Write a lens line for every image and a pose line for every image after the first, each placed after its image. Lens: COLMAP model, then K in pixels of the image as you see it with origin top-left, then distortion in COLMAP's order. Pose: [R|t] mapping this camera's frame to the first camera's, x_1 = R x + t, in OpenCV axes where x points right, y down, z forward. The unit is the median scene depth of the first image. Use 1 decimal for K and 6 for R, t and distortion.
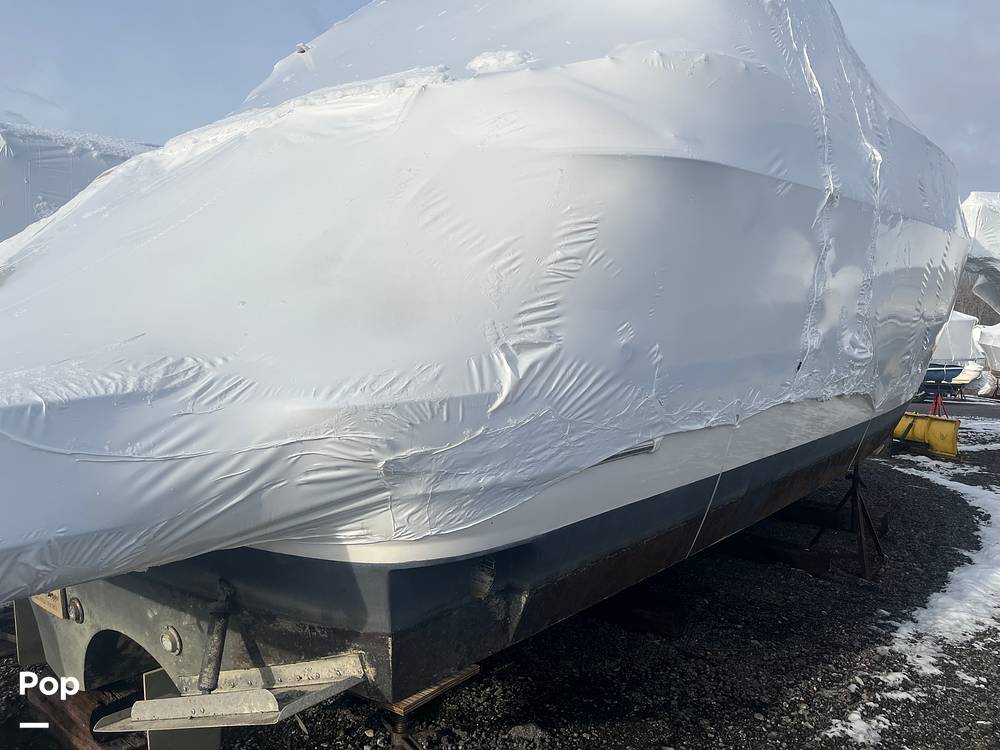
lens RADIAL K [[752.6, 0, 503.9], [0, 752.6, 368.7], [0, 0, 1]] dist [0.061765, -0.089769]
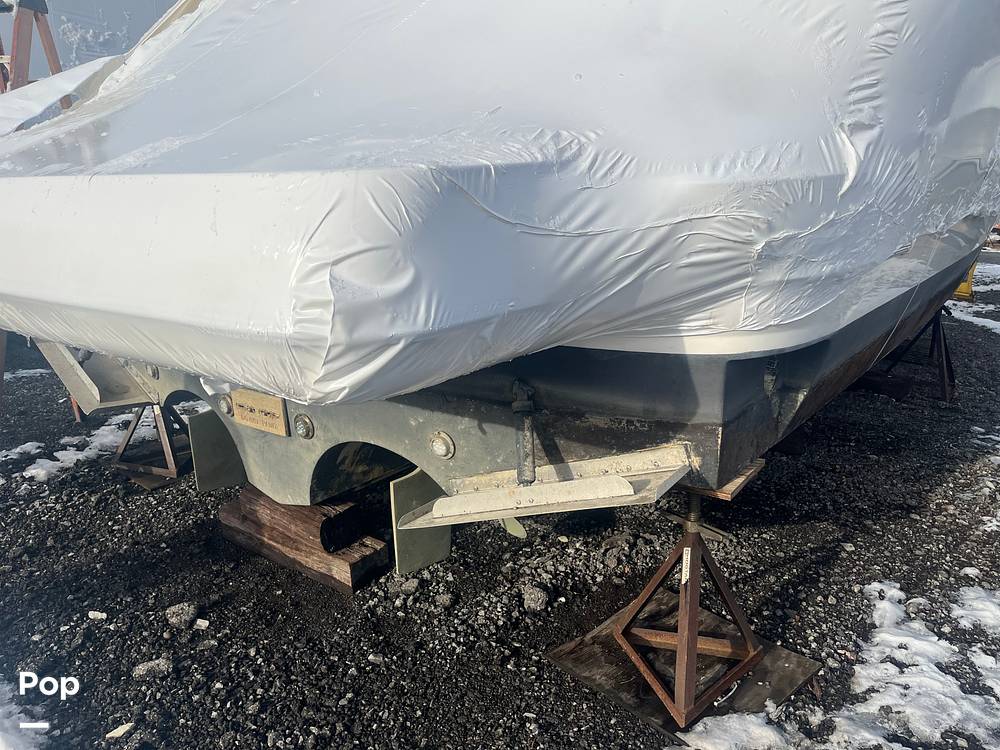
lens RADIAL K [[752.6, 0, 499.4], [0, 752.6, 371.5], [0, 0, 1]] dist [0.061765, -0.089769]
pose [[0.998846, -0.019993, 0.043665, -0.479603], [0.011418, 0.982018, 0.188441, 0.087880], [-0.046648, -0.187725, 0.981113, 0.041730]]
